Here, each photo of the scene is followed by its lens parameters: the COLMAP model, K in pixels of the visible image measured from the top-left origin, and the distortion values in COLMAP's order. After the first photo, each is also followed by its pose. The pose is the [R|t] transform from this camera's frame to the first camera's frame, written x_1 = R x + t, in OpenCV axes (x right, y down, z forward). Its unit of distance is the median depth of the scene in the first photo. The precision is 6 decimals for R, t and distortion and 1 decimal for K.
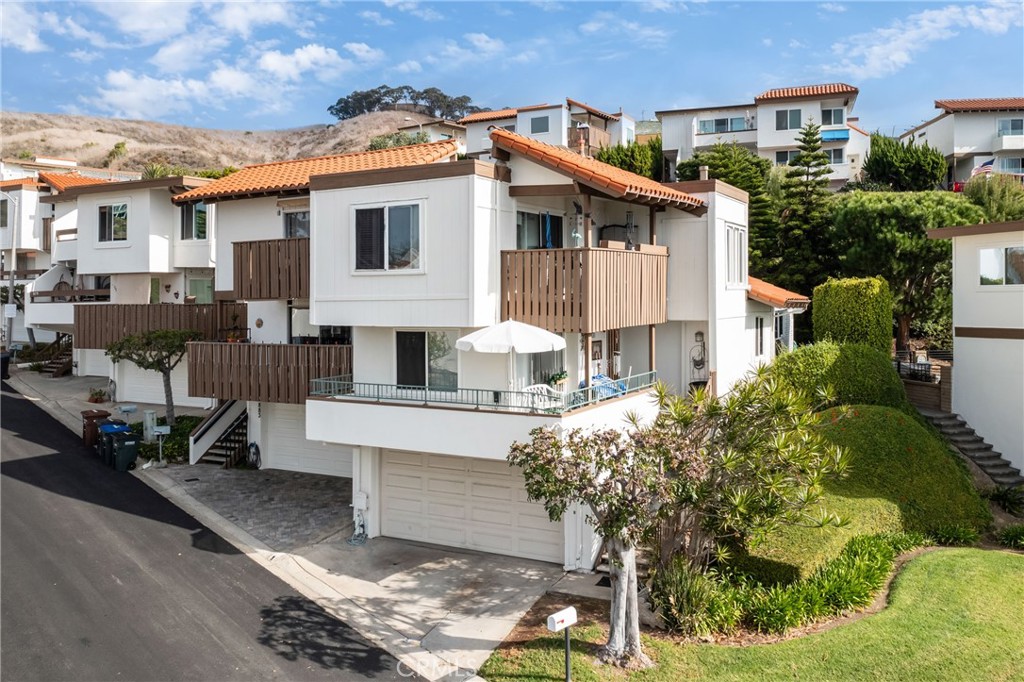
lens RADIAL K [[795.2, 0, 558.1], [0, 795.2, 294.9], [0, 0, 1]] dist [-0.050334, 0.018025]
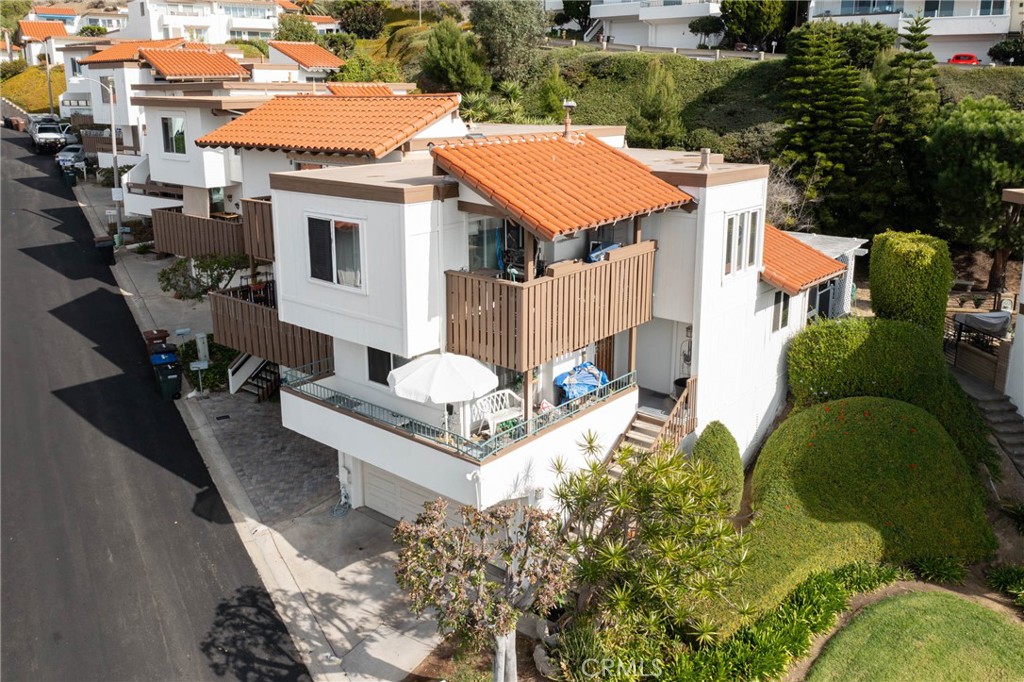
lens RADIAL K [[795.2, 0, 516.6], [0, 795.2, 344.3], [0, 0, 1]] dist [-0.050334, 0.018025]
pose [[0.982534, 0.058589, -0.176621, 0.160351], [-0.014974, 0.970956, 0.238788, -0.173026], [0.185481, -0.231972, 0.954875, 0.073177]]
